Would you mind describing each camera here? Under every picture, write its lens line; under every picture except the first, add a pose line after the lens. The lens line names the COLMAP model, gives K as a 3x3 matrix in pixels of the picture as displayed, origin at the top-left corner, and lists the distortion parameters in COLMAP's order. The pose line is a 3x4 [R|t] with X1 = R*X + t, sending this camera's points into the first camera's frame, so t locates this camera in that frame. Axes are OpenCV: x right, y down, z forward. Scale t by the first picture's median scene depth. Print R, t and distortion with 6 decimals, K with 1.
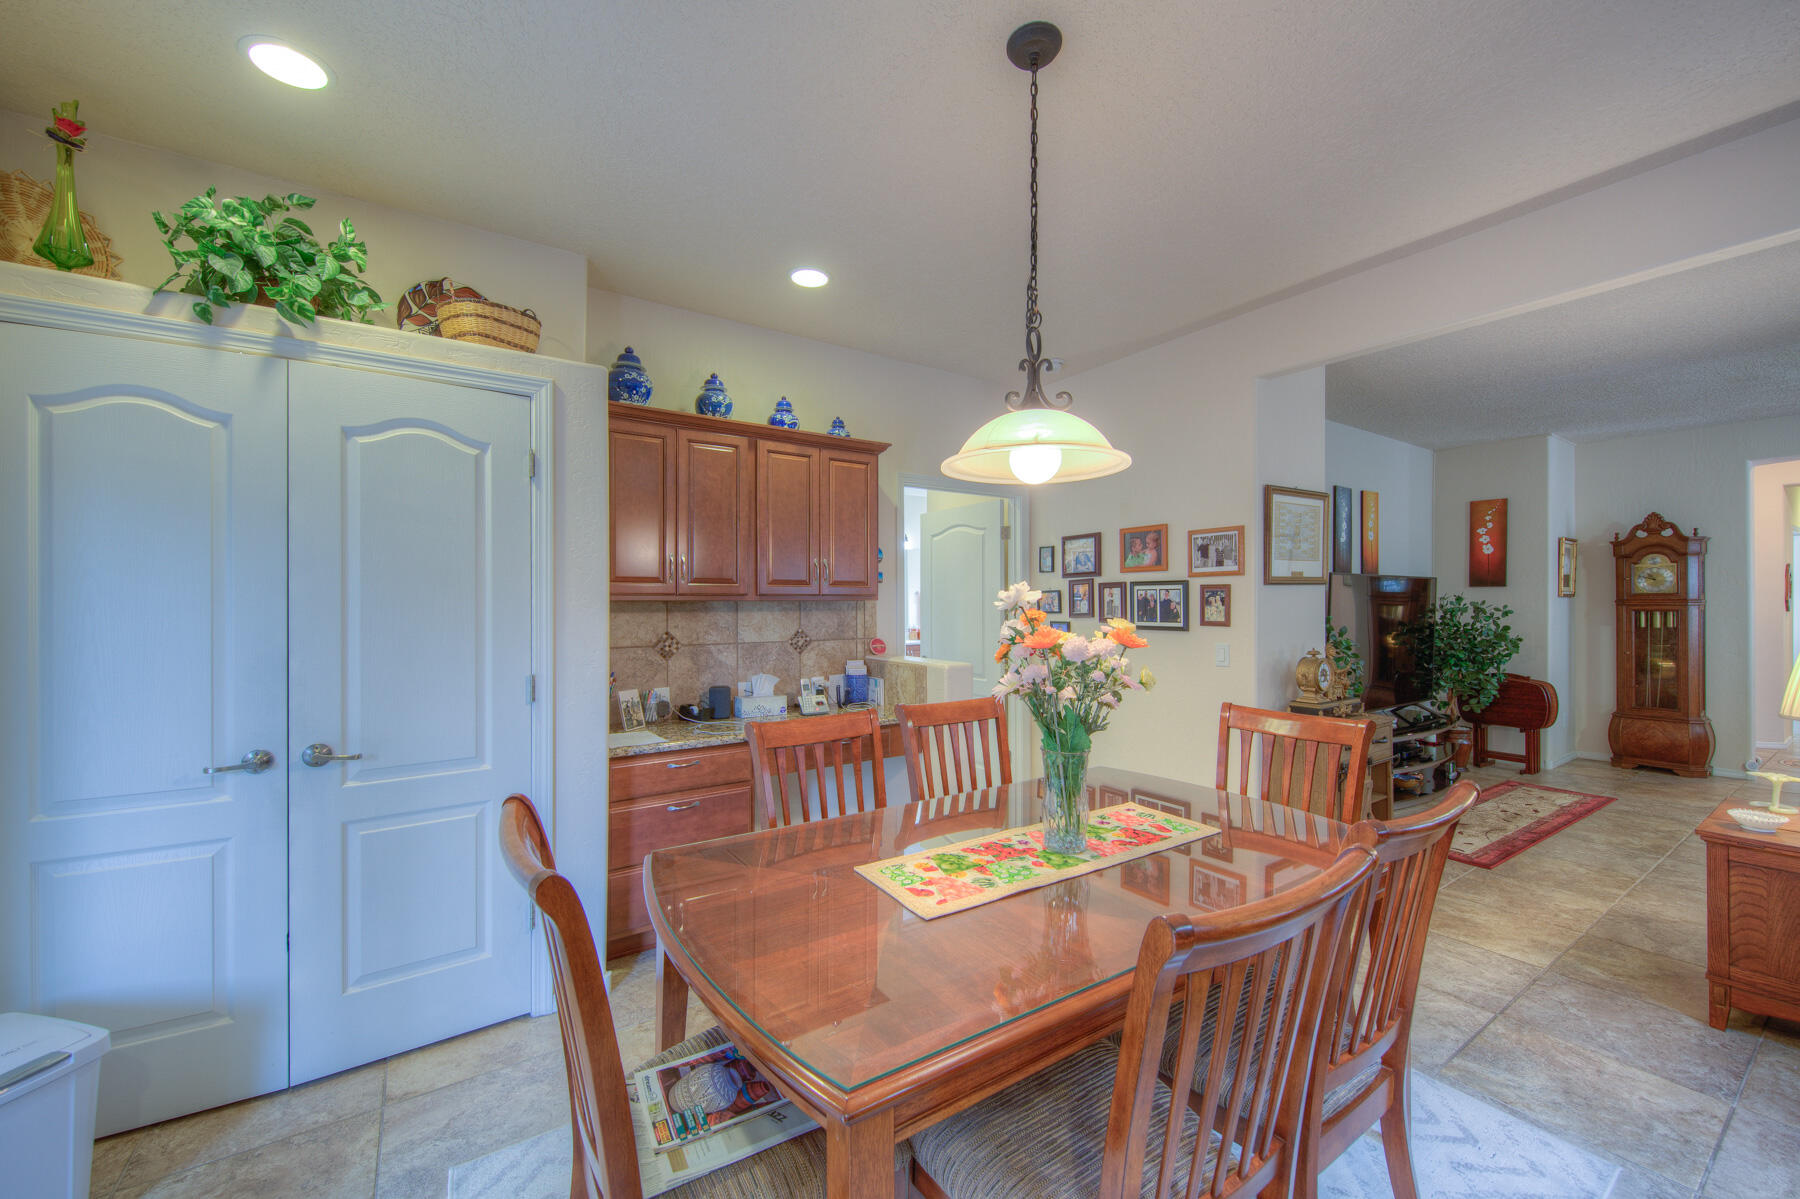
lens RADIAL K [[685.2, 0, 903.2], [0, 685.2, 598.5], [0, 0, 1]] dist [0.001714, -0.000817]
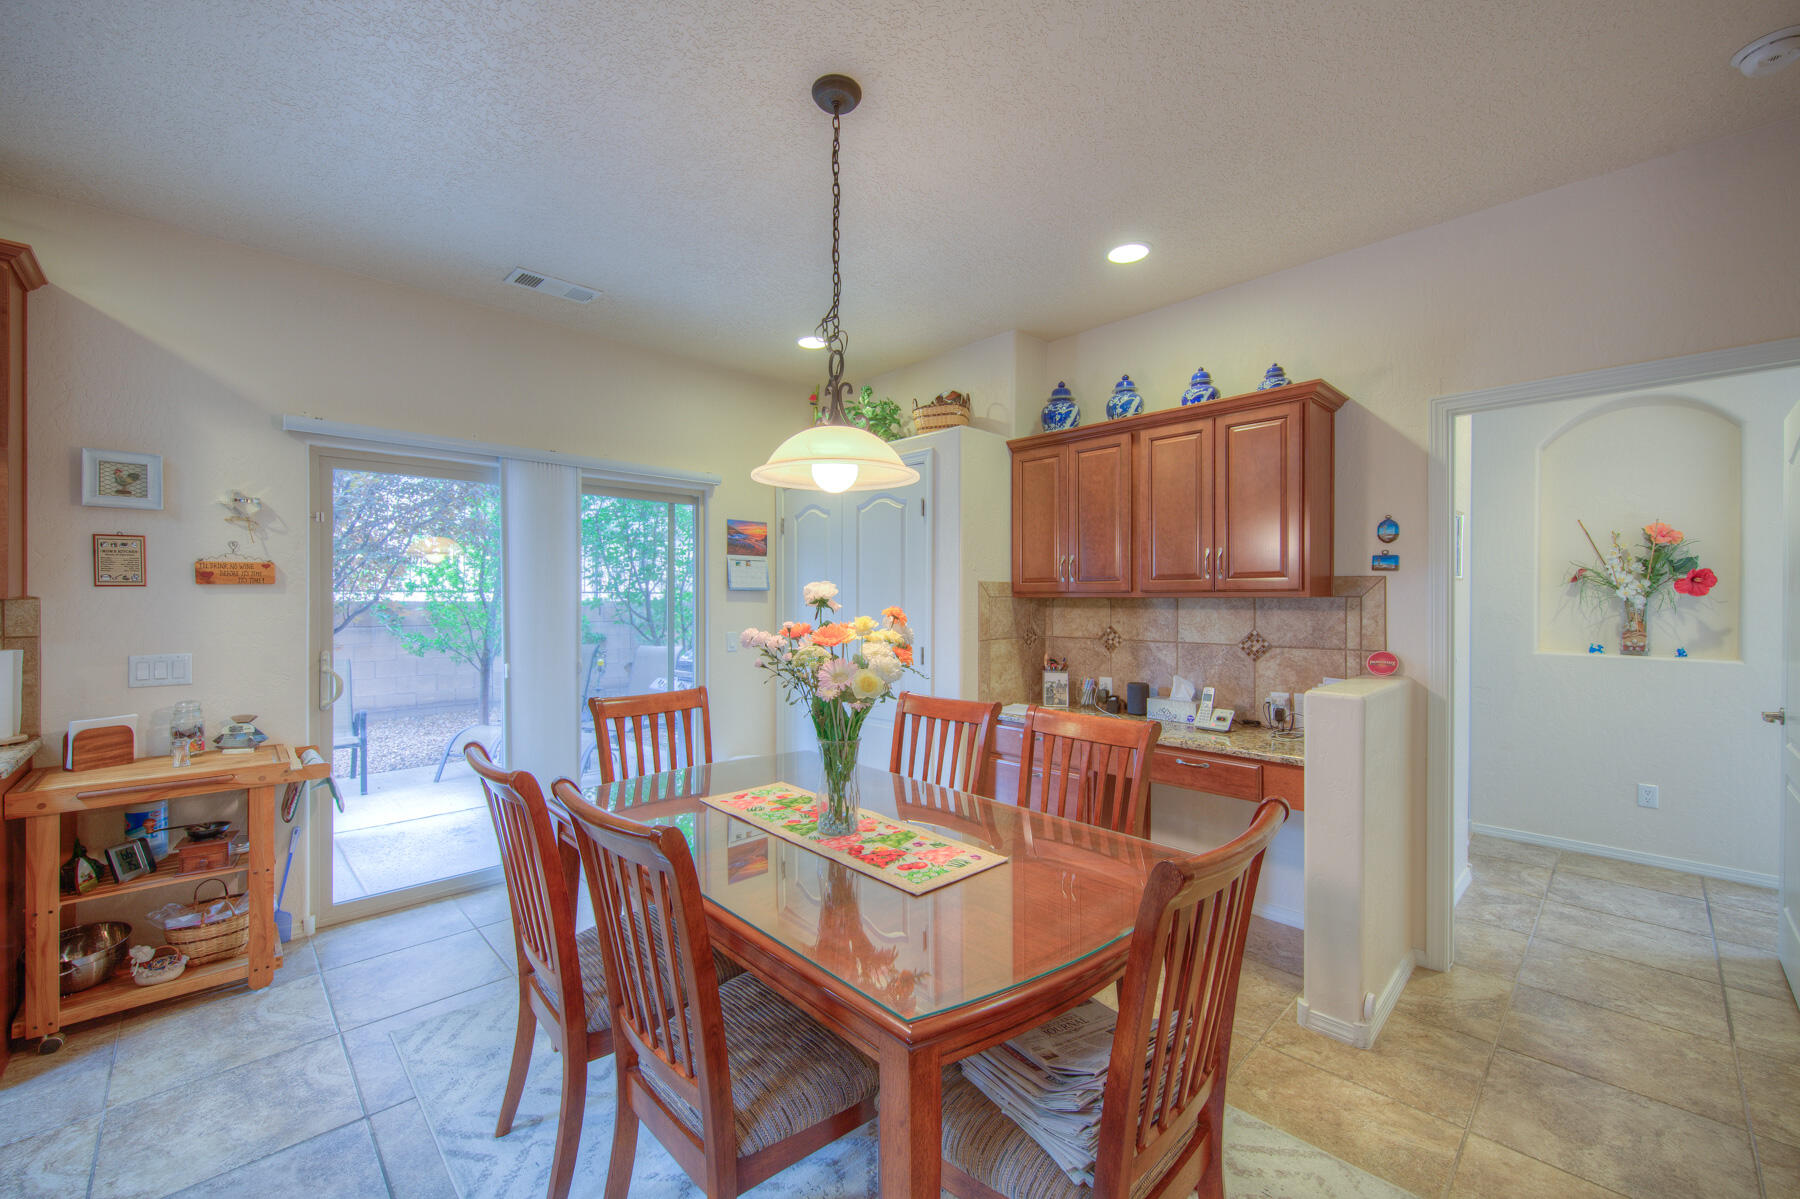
lens RADIAL K [[712.1, 0, 896.9], [0, 712.1, 602.6], [0, 0, 1]] dist [0.000297, -0.001037]
pose [[0.183897, 0.005735, -0.982929, 0.706840], [0.005841, 0.999959, 0.006927, 0.001095], [0.982928, -0.007015, 0.183856, 0.468155]]
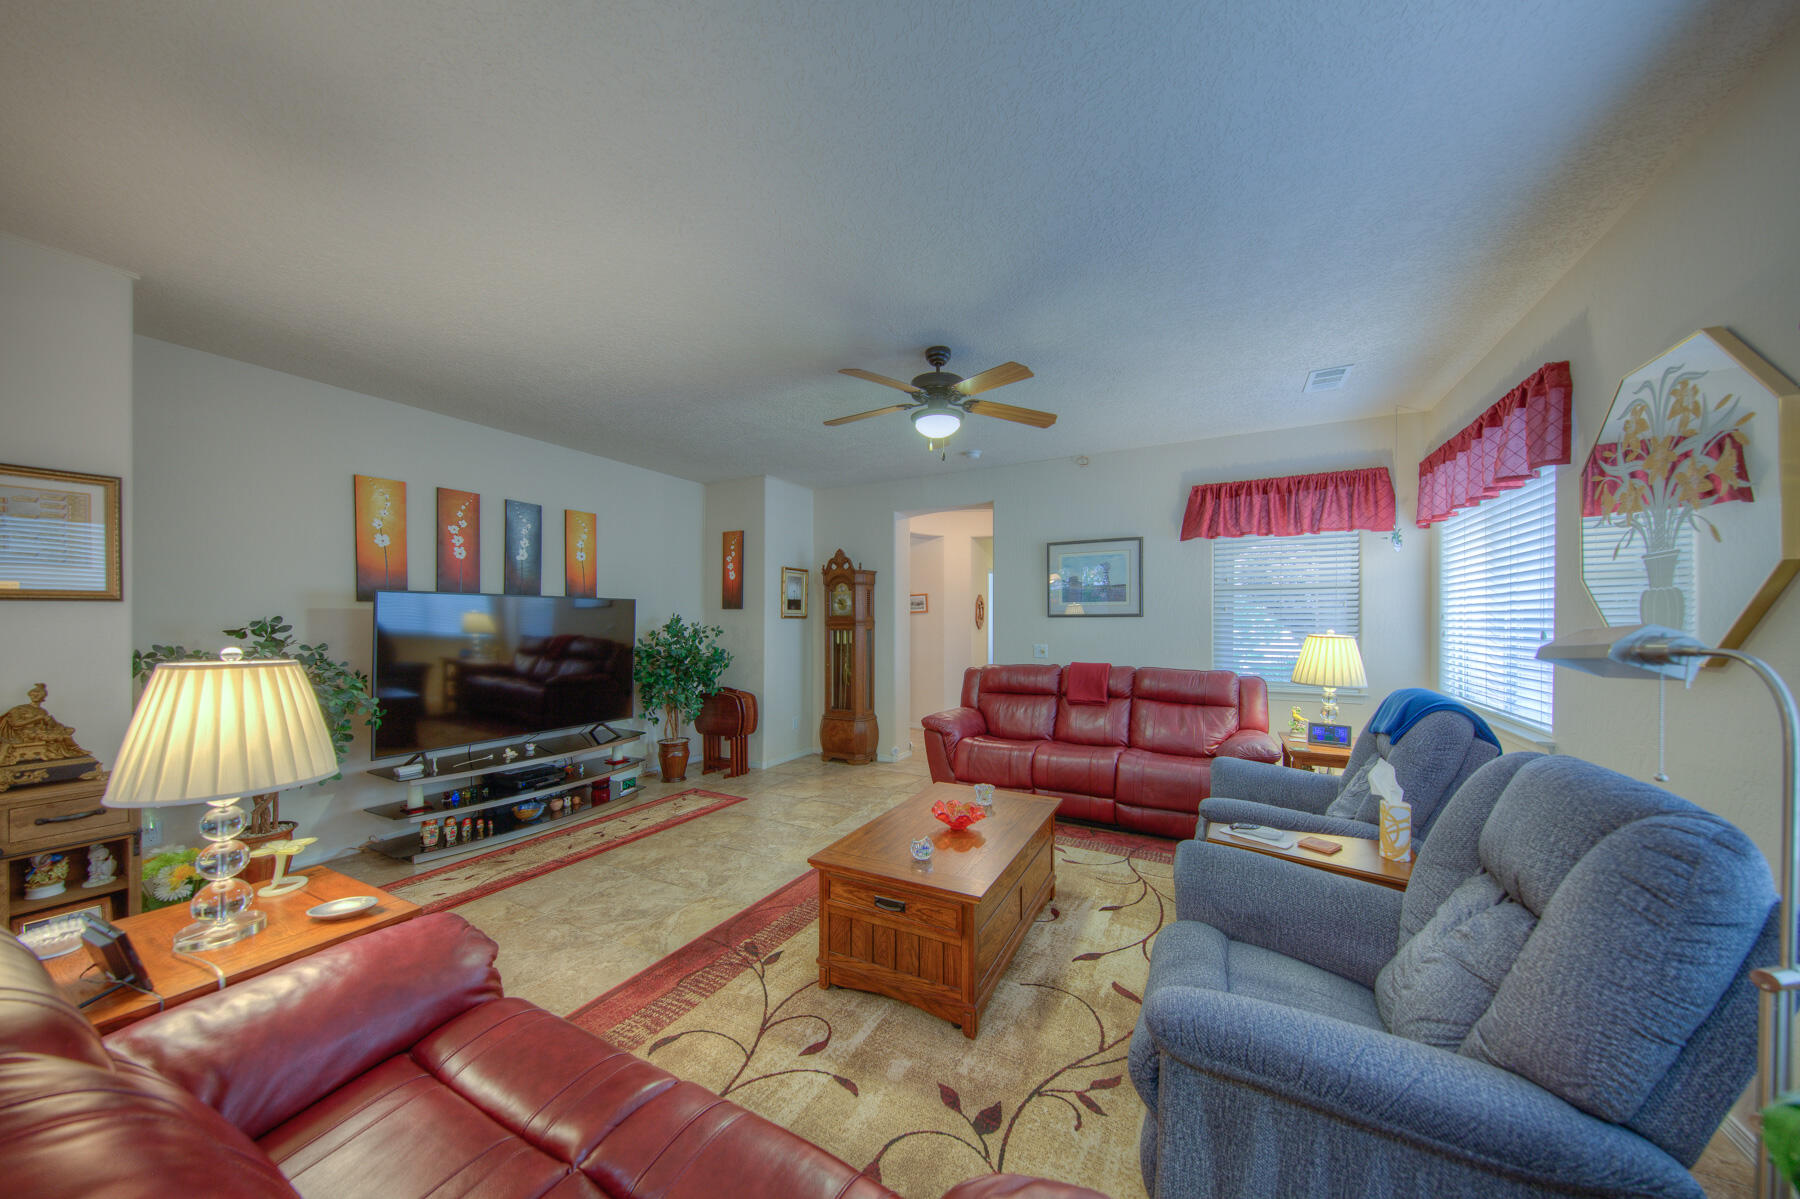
lens RADIAL K [[593.4, 0, 900.3], [0, 593.4, 624.3], [0, 0, 1]] dist [0.019093, -0.000079]
pose [[0.879116, -0.002847, 0.476599, 1.191707], [-0.001997, 0.999951, 0.009656, -0.004428], [-0.476603, -0.009441, 0.879068, 0.040455]]
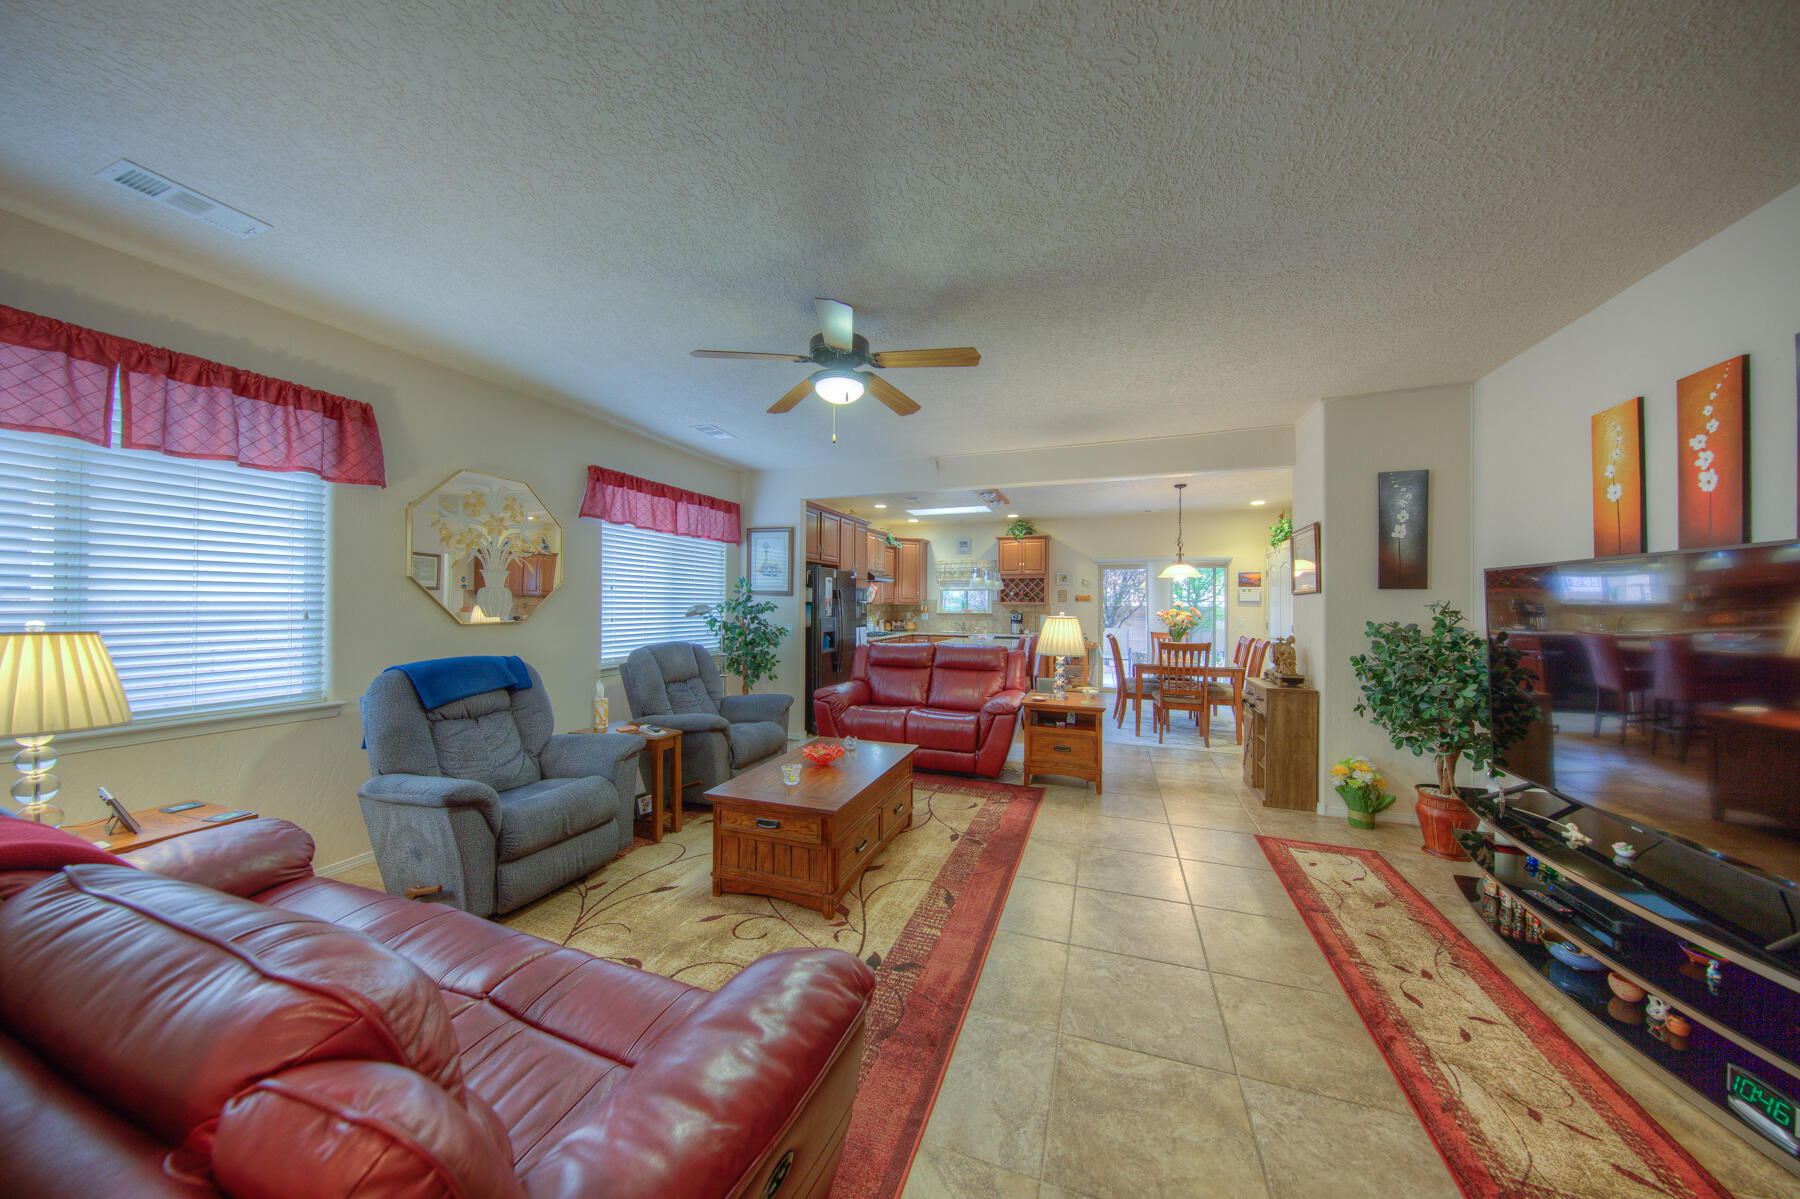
lens RADIAL K [[580.3, 0, 907.7], [0, 580.3, 599.2], [0, 0, 1]] dist [0.006502, -0.000056]
pose [[-0.793996, -0.005949, -0.607893, 2.126971], [0.001694, 0.999927, -0.011998, 0.002859], [0.607920, -0.010556, -0.793928, 1.578378]]
